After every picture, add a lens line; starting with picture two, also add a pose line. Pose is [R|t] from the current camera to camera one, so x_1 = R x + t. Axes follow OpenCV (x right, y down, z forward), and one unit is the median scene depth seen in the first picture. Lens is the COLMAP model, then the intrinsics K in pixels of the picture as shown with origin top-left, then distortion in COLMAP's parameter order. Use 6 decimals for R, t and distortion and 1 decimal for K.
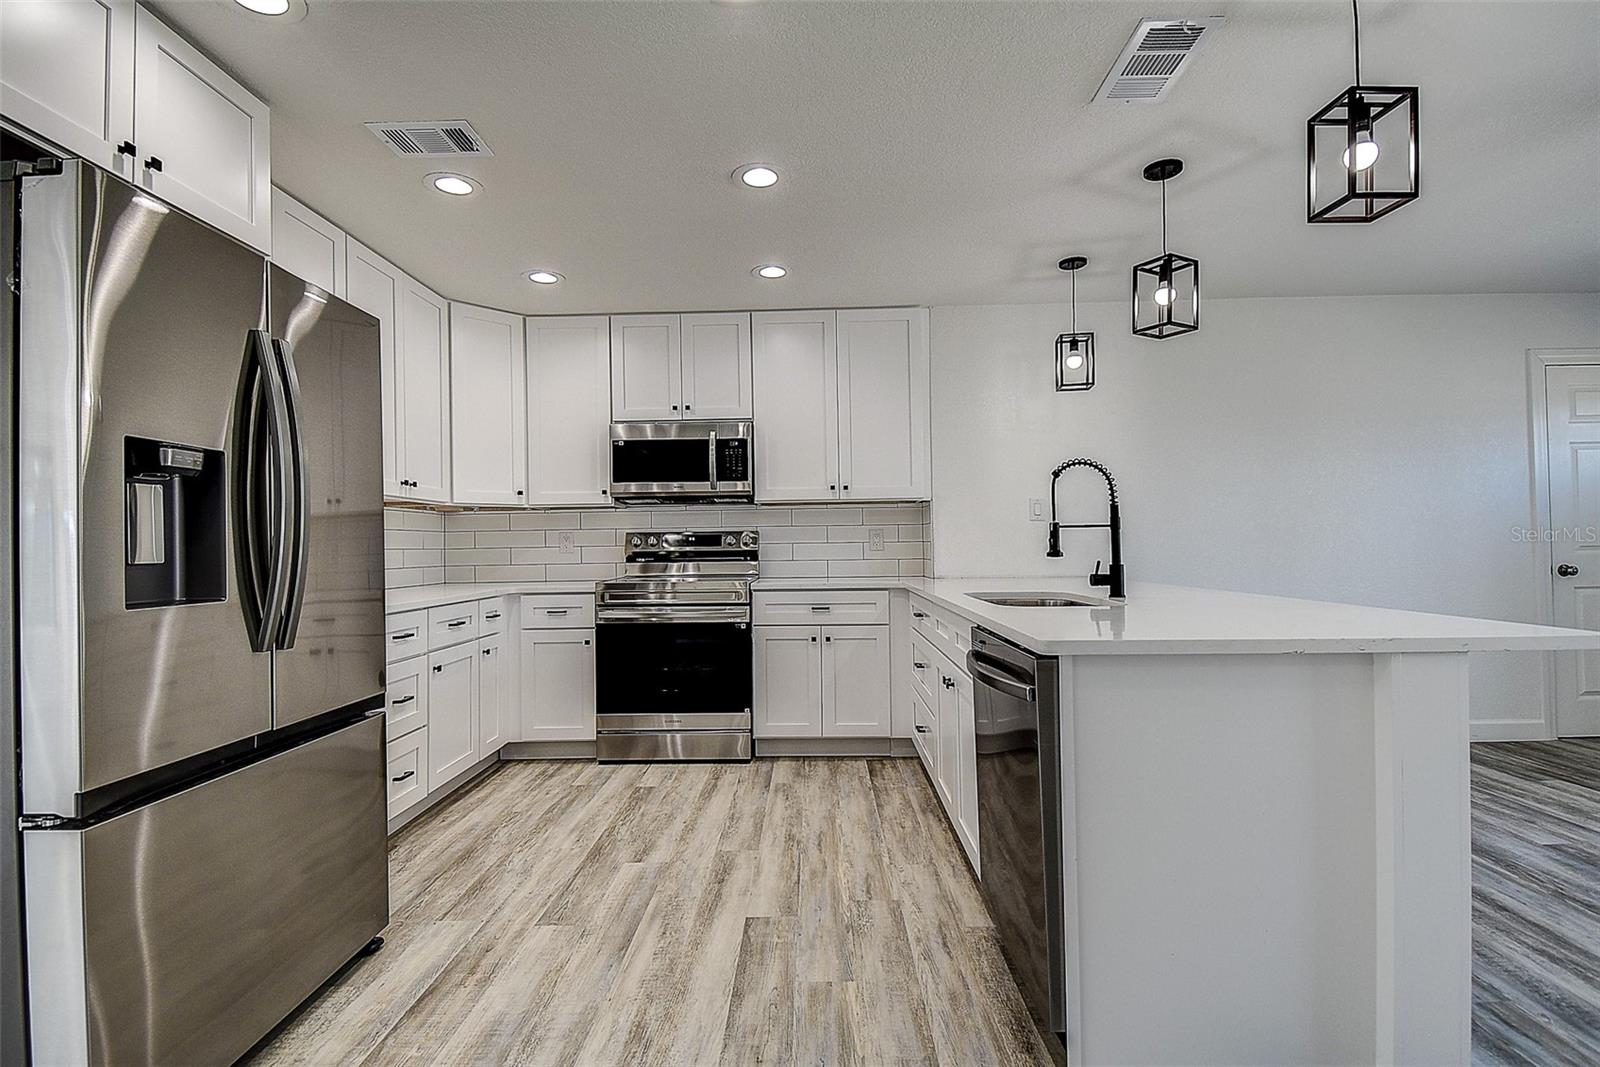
lens RADIAL K [[769.7, 0, 800.3], [0, 769.7, 531.9], [0, 0, 1]] dist [0.034009, -0.028382]
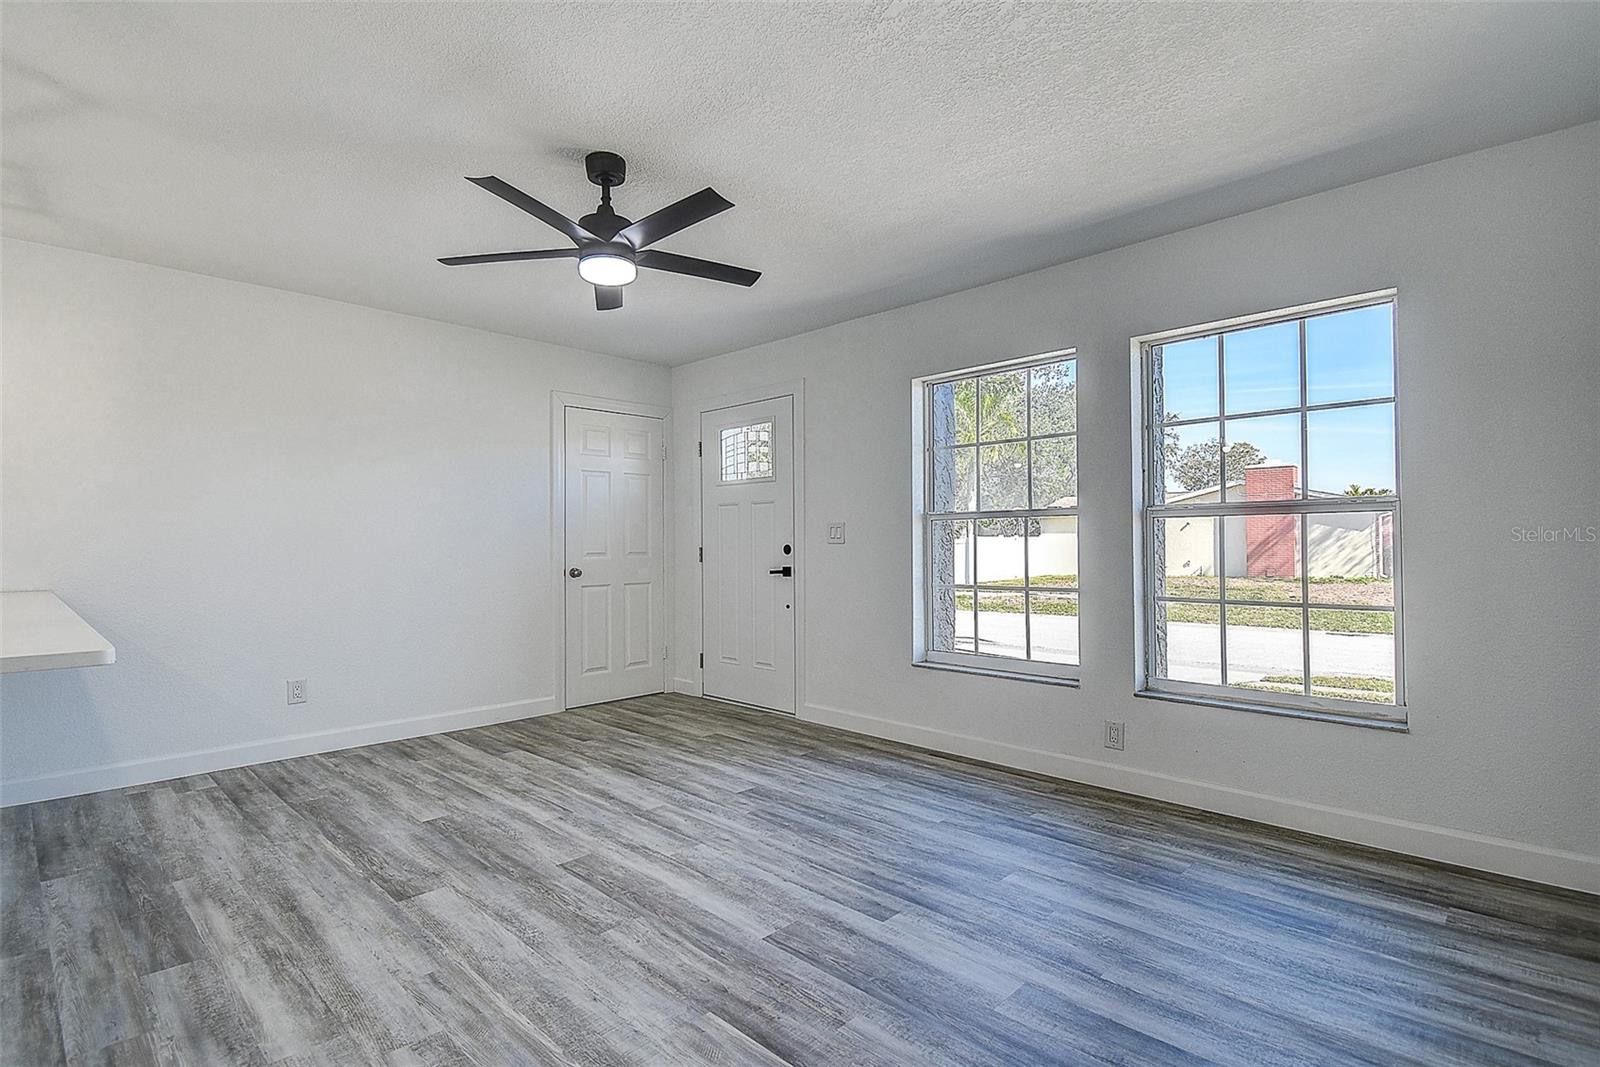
lens RADIAL K [[769.7, 0, 800.3], [0, 769.7, 531.9], [0, 0, 1]] dist [0.034009, -0.028382]
pose [[0.680491, 0.022662, 0.732406, 0.350190], [-0.020083, 0.999723, -0.012274, -0.008198], [-0.732482, -0.006357, 0.680757, -0.114098]]
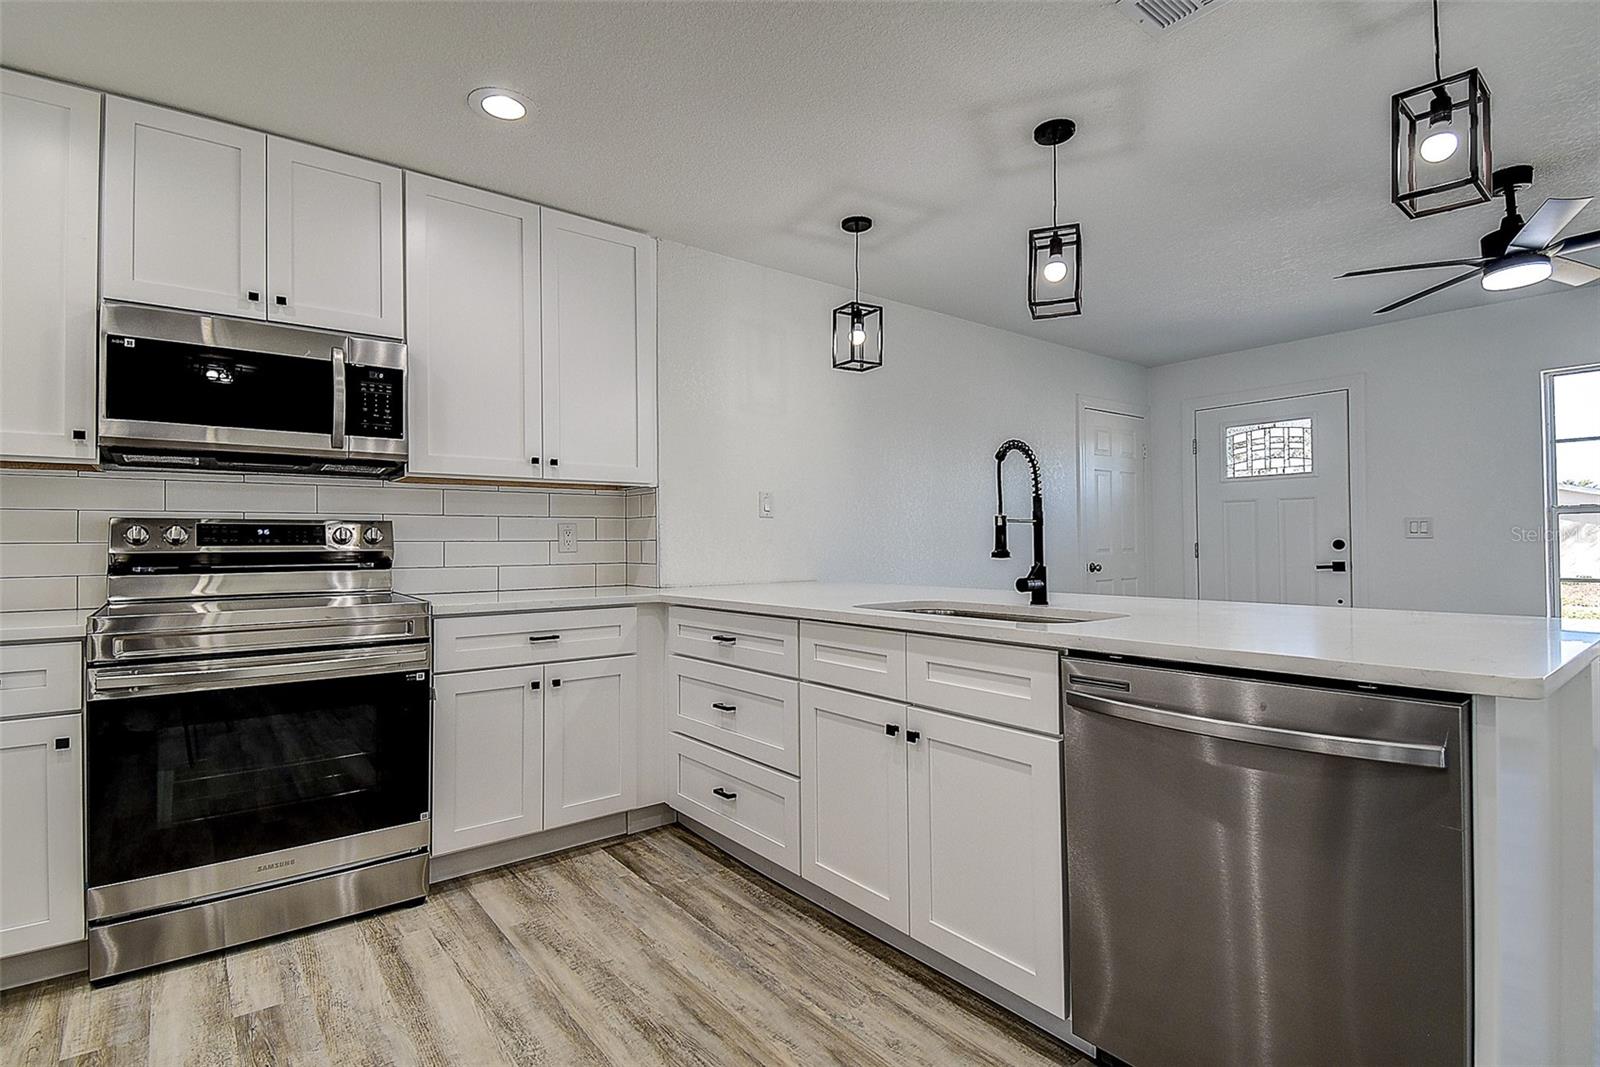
lens RADIAL K [[769.7, 0, 800.3], [0, 769.7, 531.9], [0, 0, 1]] dist [0.034009, -0.028382]
pose [[0.769611, 0.017656, 0.638269, -0.232166], [-0.014464, 0.999843, -0.010217, 0.010629], [-0.638349, -0.001369, 0.769746, 0.339522]]
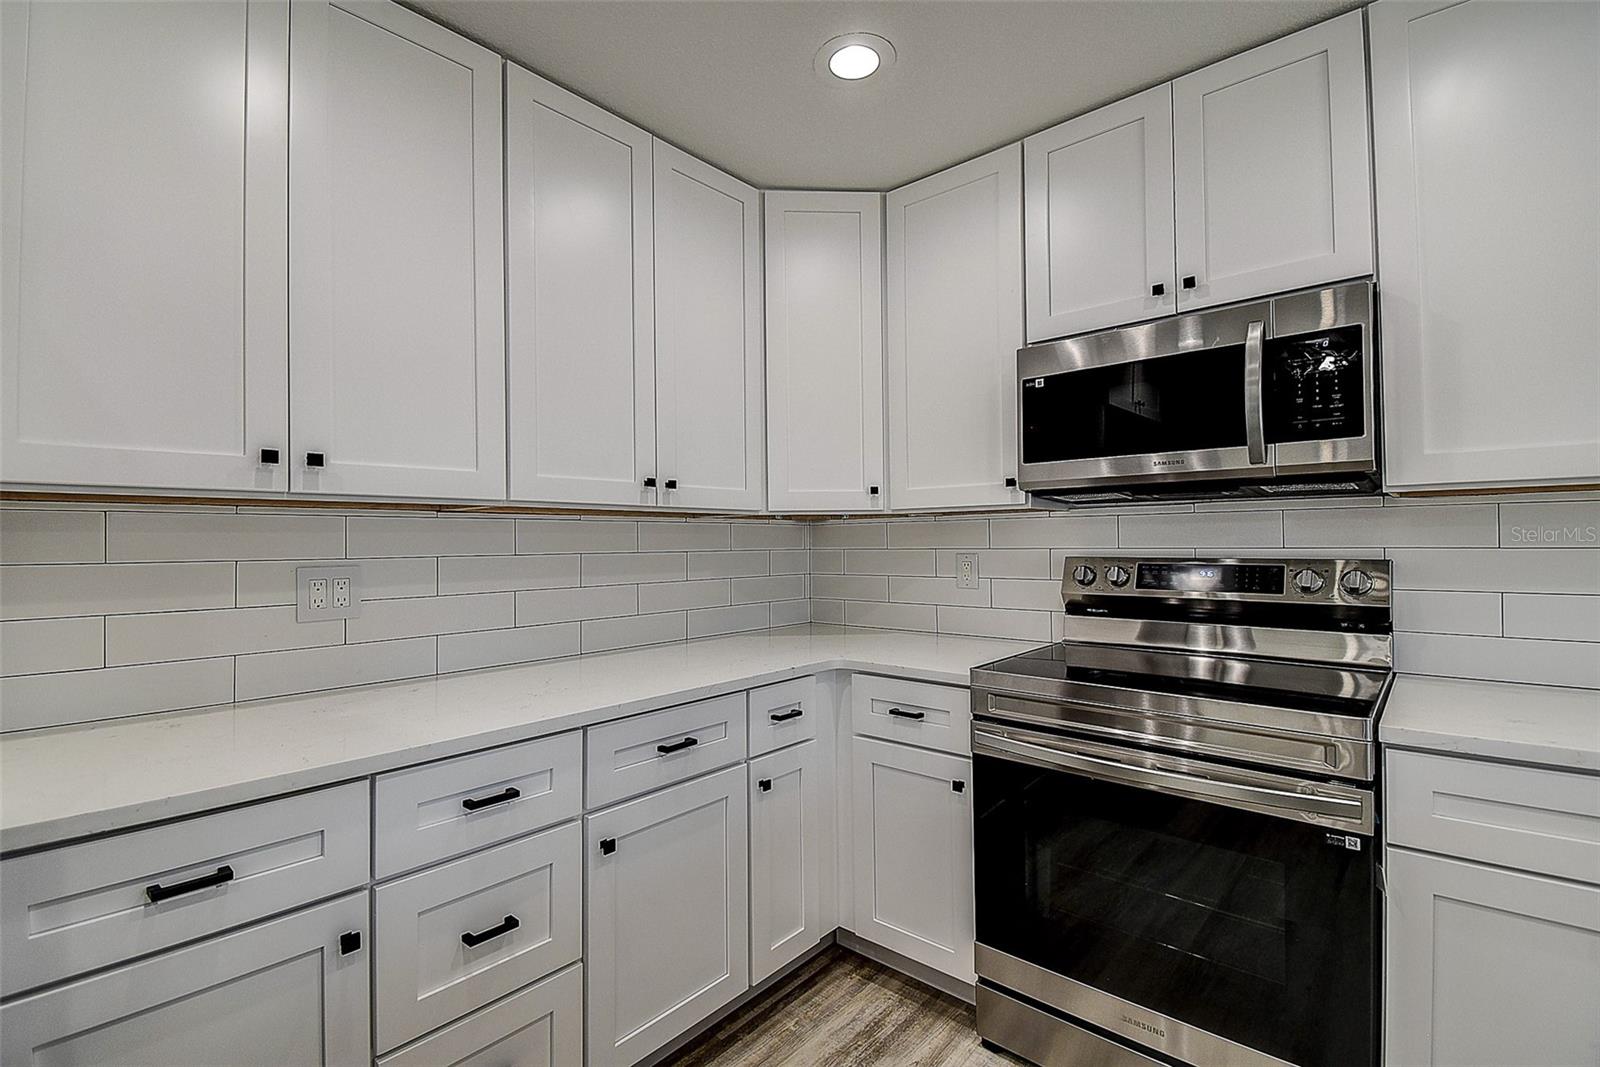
lens RADIAL K [[724.9, 0, 797.3], [0, 724.9, 528.9], [0, 0, 1]] dist [0.033149, -0.027891]
pose [[0.761743, -0.003450, -0.647871, -0.049504], [0.011009, 0.999910, 0.007619, -0.027501], [0.647786, -0.012936, 0.761712, 0.576523]]
